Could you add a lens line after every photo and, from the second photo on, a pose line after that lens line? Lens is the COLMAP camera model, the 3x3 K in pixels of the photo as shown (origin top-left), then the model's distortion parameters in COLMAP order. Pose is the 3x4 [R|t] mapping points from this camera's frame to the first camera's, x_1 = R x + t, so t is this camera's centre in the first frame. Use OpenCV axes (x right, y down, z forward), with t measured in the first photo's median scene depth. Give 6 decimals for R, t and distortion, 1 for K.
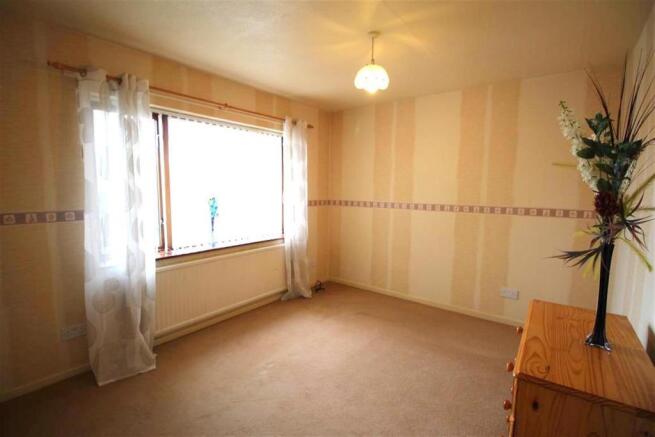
lens RADIAL K [[309.6, 0, 327.8], [0, 309.6, 218.6], [0, 0, 1]] dist [-0.001688, -0.003498]
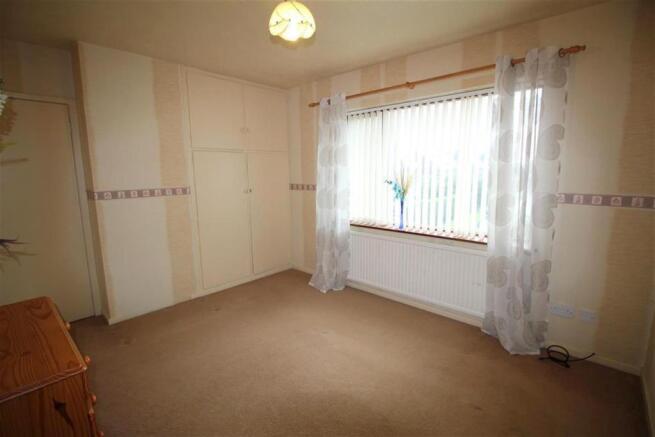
lens RADIAL K [[309.6, 0, 328.3], [0, 309.6, 215.1], [0, 0, 1]] dist [-0.001688, -0.003498]
pose [[-0.097681, 0.136169, -0.985858, 0.575901], [-0.093369, 0.984972, 0.145298, -0.069855], [0.990828, 0.106242, -0.083499, 0.735670]]
